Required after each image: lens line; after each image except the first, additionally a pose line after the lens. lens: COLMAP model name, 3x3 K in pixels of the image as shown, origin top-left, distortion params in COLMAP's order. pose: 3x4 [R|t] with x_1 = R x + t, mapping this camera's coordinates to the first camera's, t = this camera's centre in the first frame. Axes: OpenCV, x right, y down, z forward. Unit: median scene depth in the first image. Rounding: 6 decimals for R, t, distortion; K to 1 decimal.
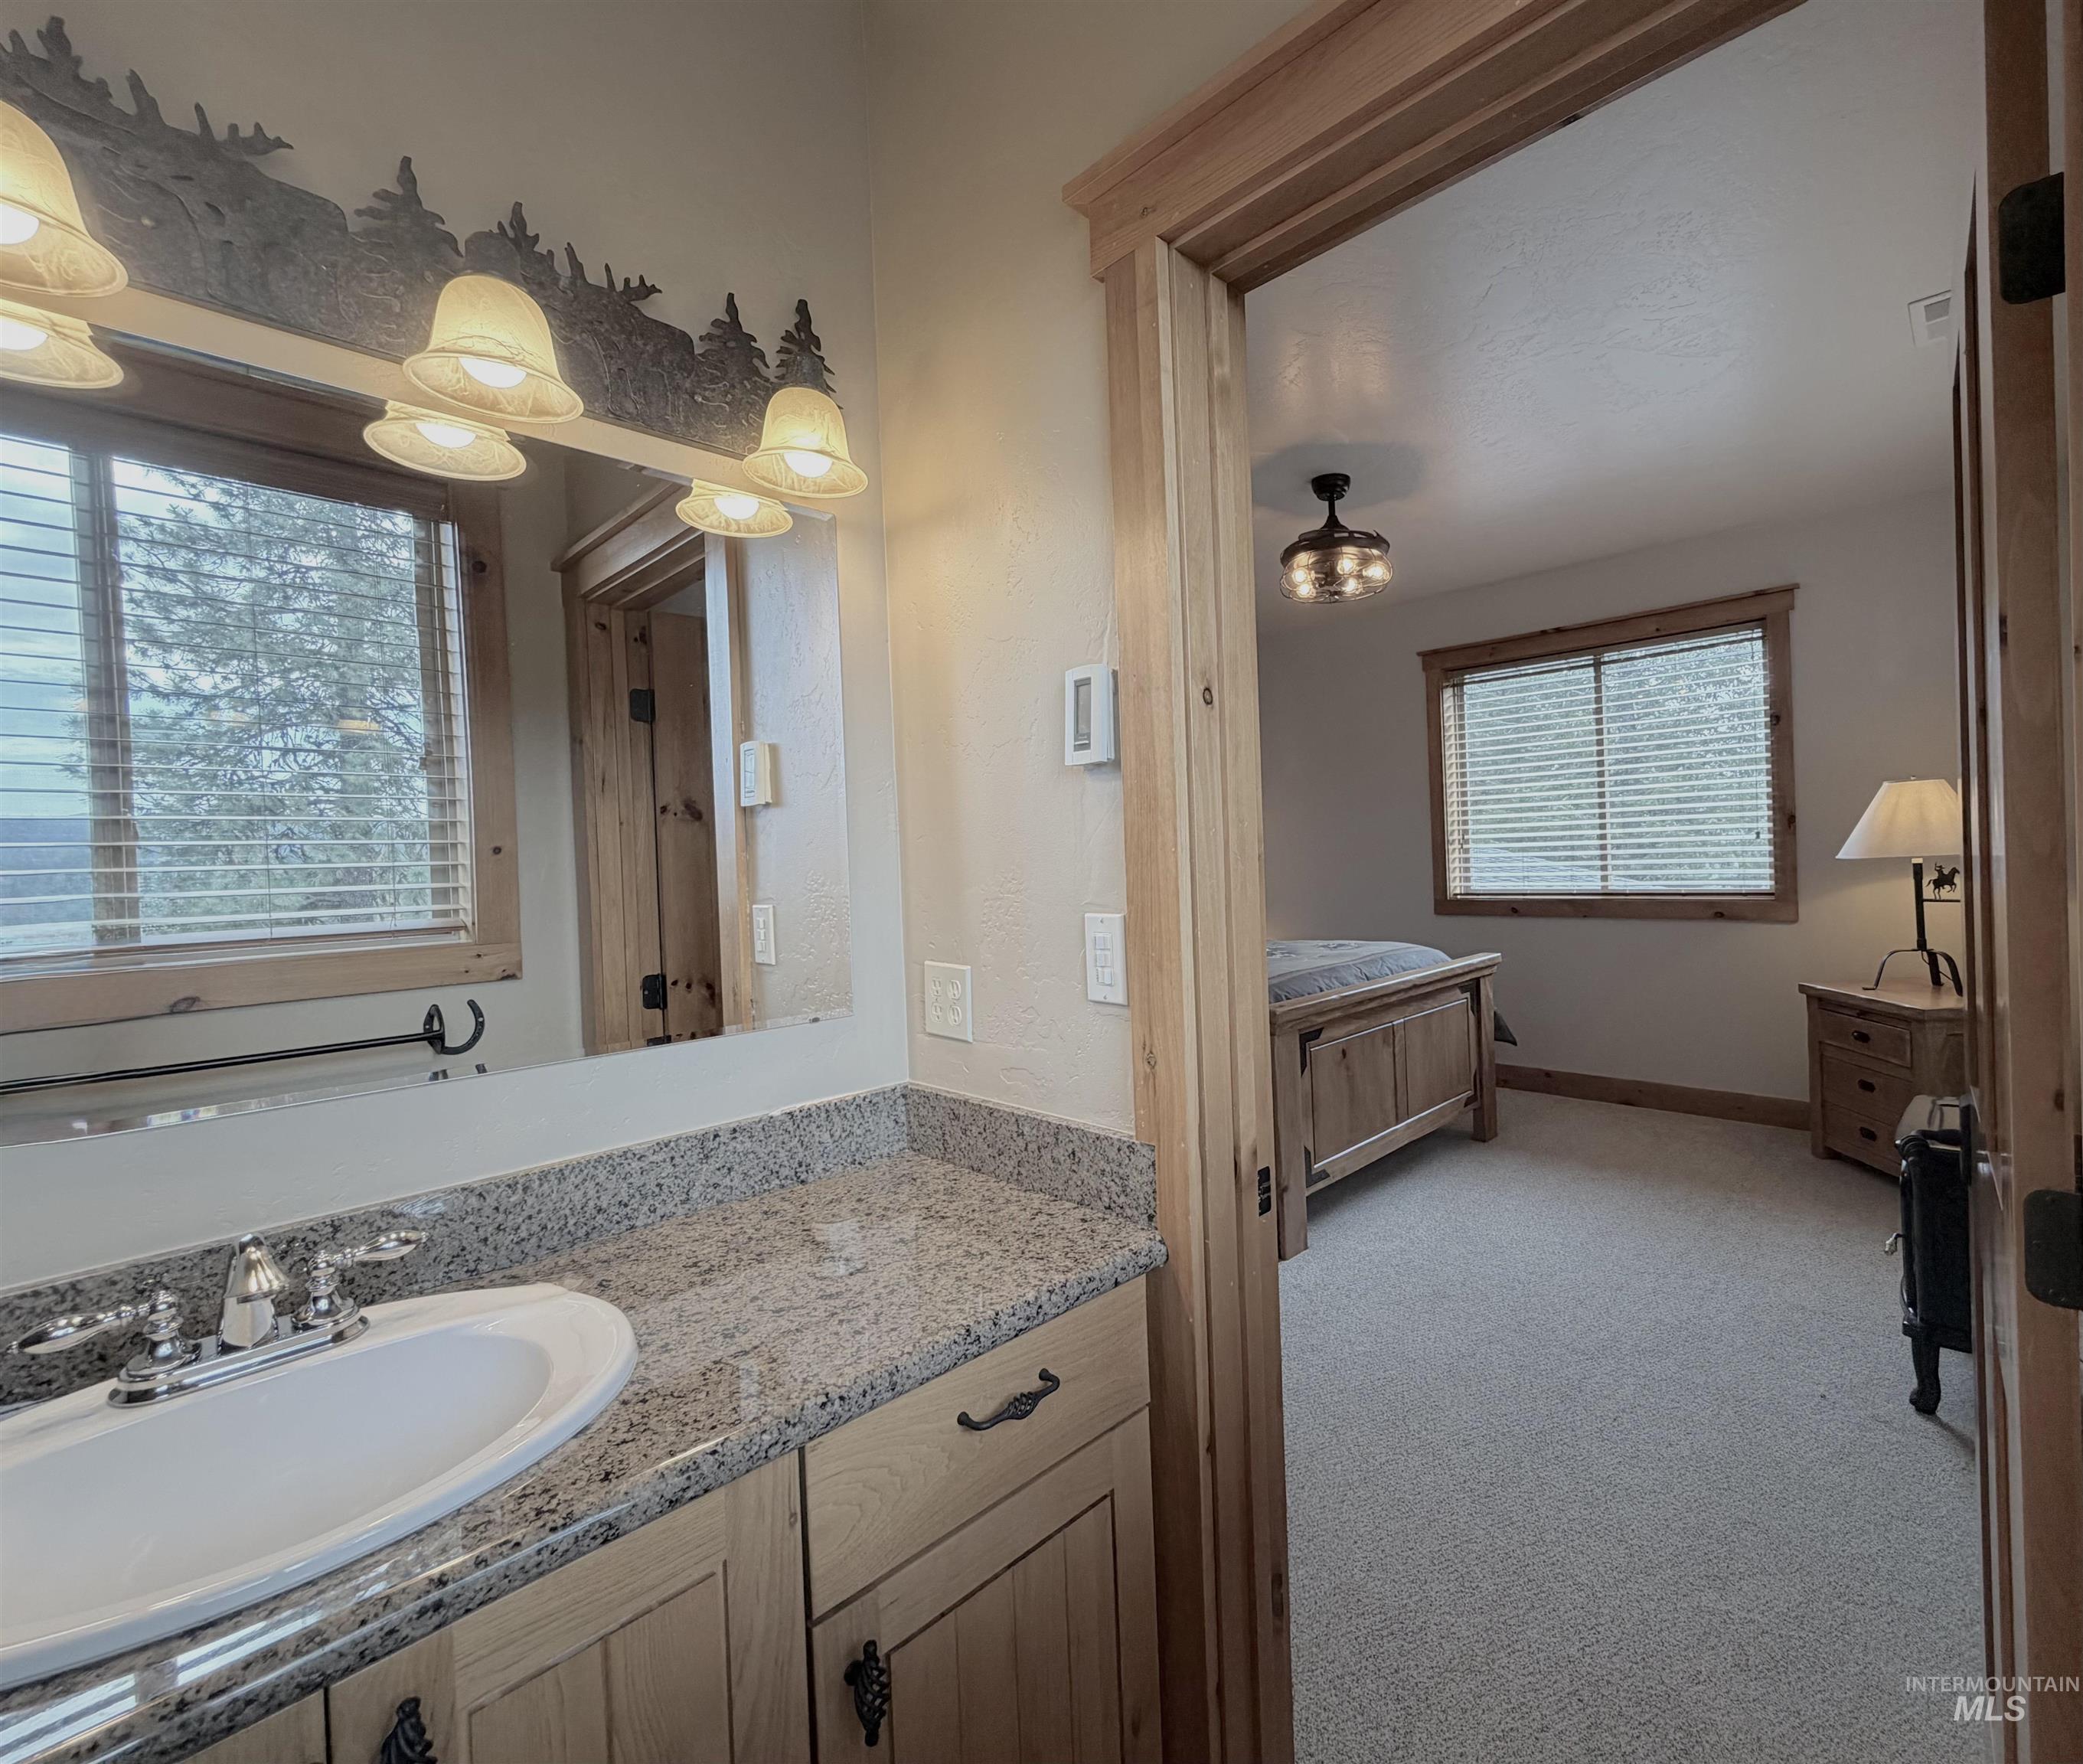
lens RADIAL K [[969.6, 0, 1043.7], [0, 969.6, 881.6], [0, 0, 1]] dist [0.000547, 0.000061]
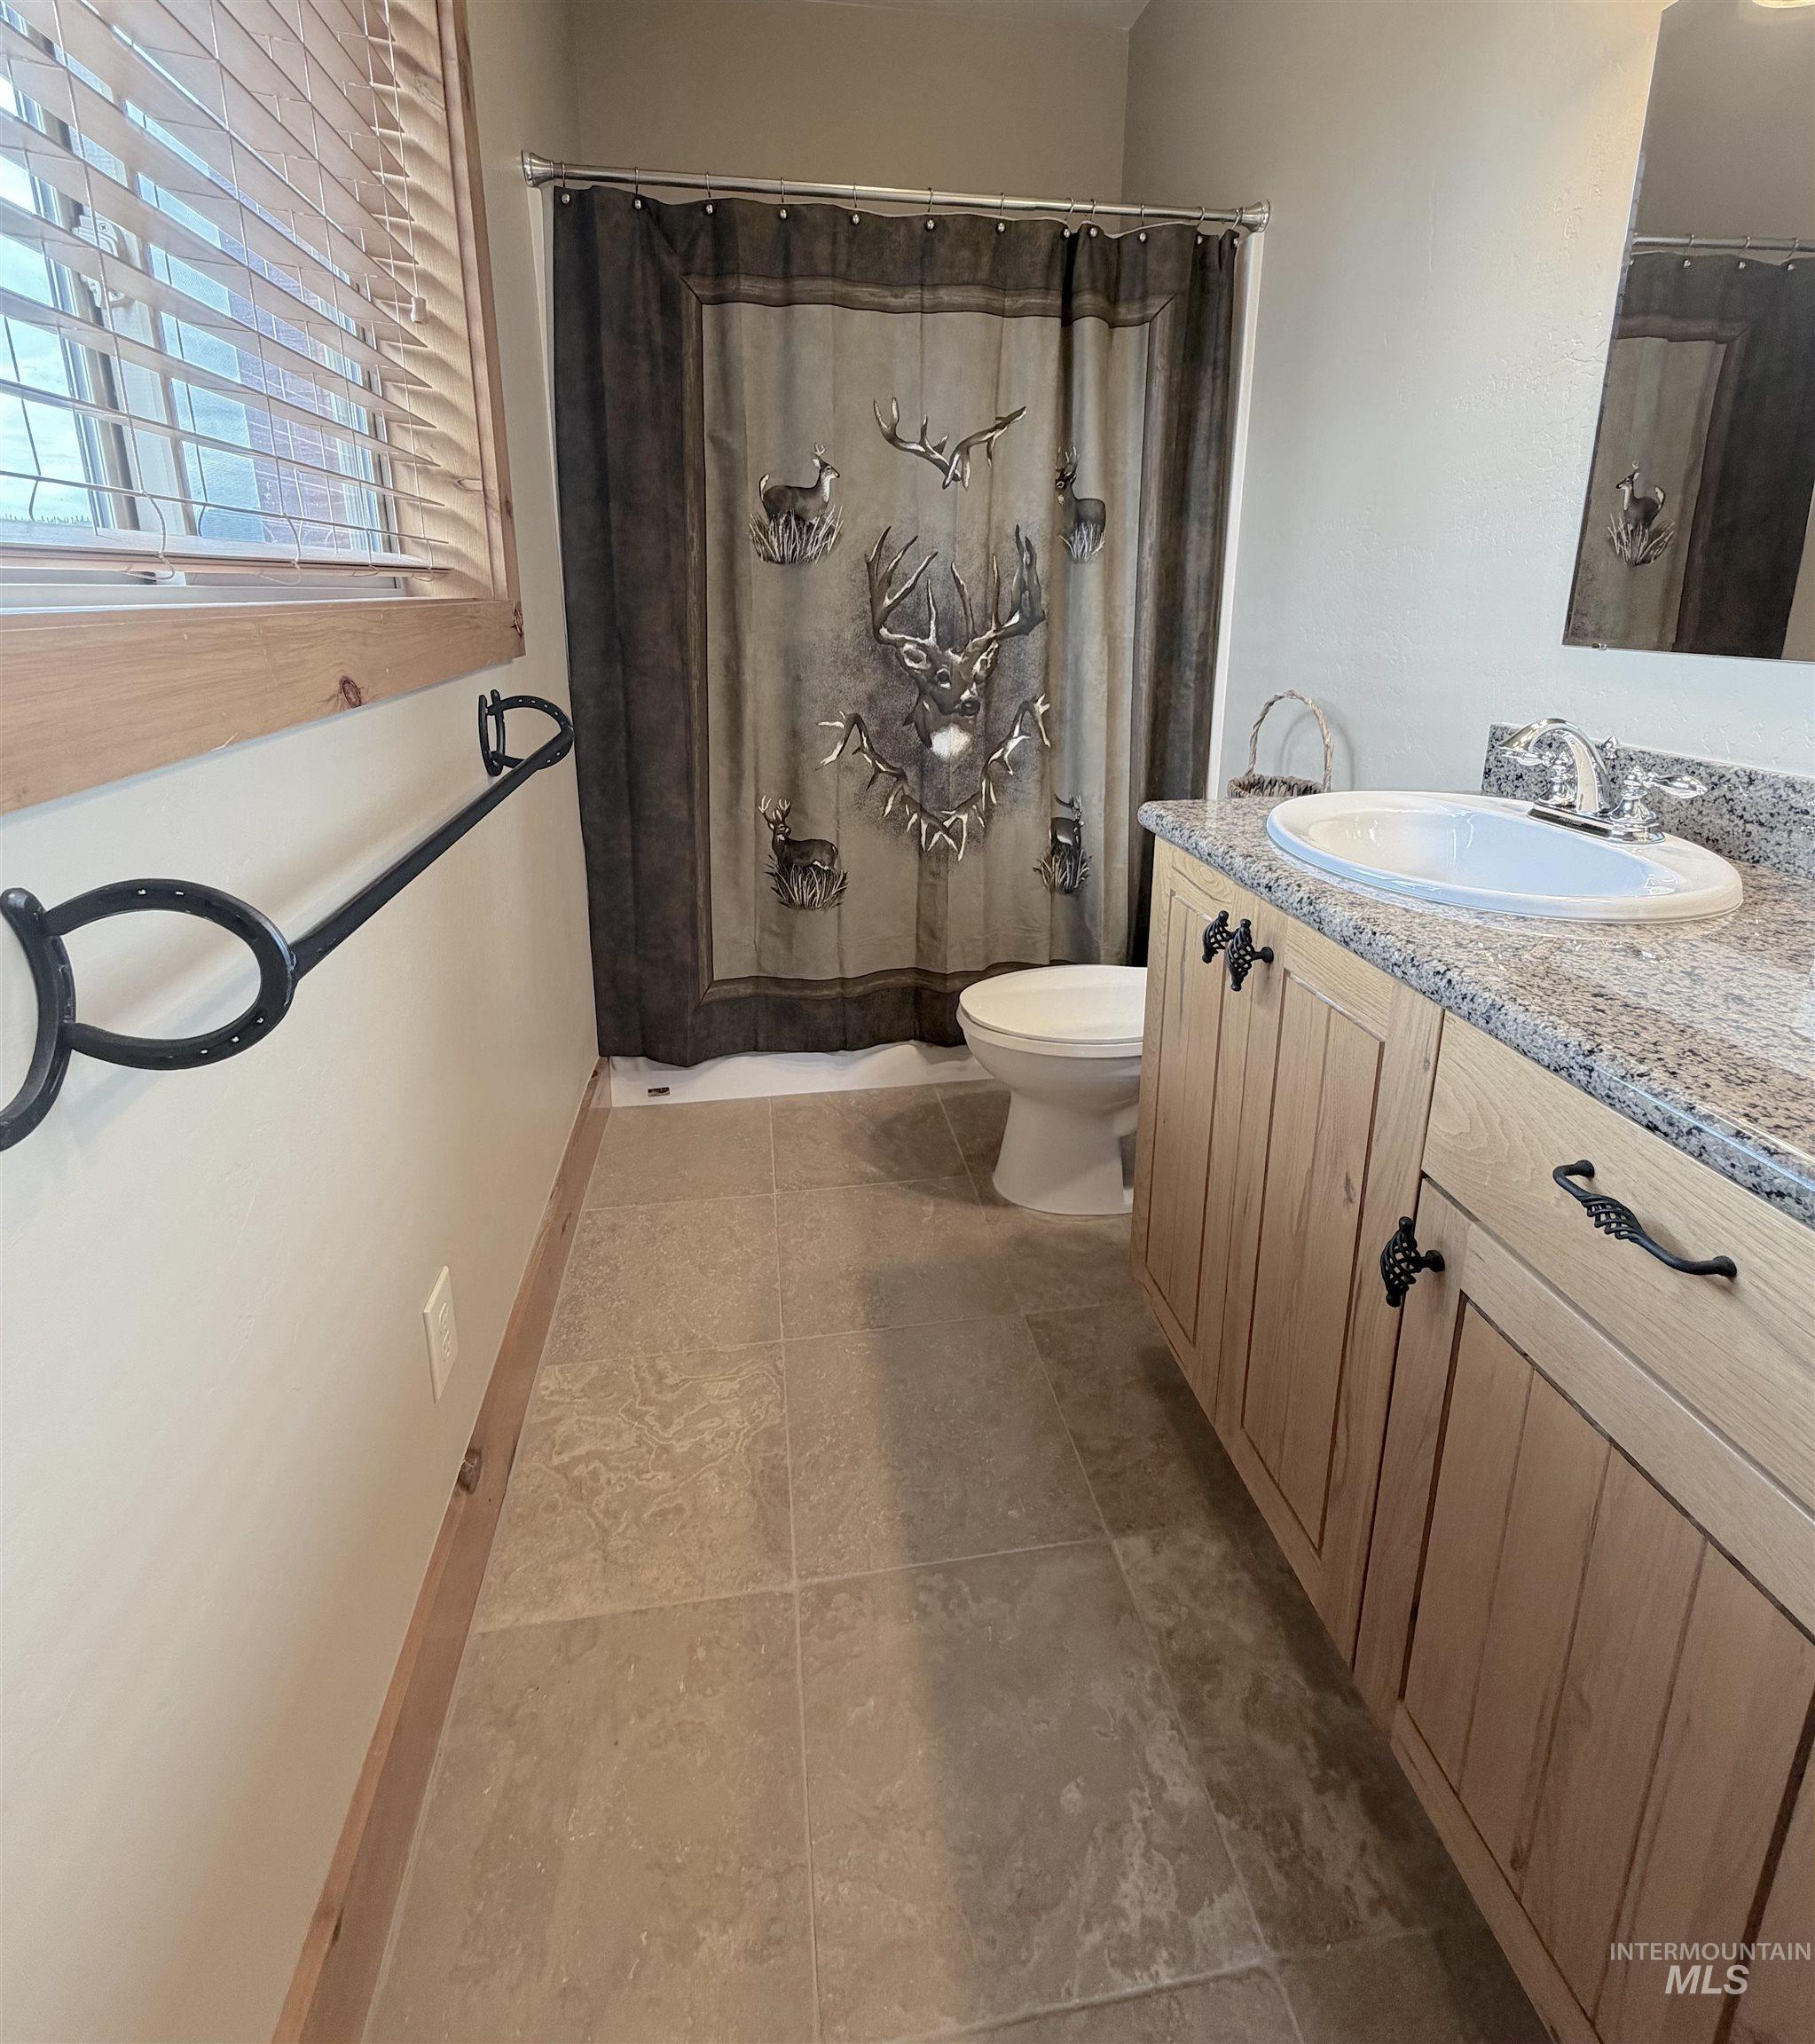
lens RADIAL K [[1292.2, 0, 906.2], [0, 1292.2, 1021.0], [0, 0, 1]] dist [0.002212, 0.000620]
pose [[-0.609162, 0.289711, -0.738233, 1.047472], [0.017057, 0.935455, 0.353034, 0.104334], [0.792862, 0.202464, -0.574786, 1.280987]]
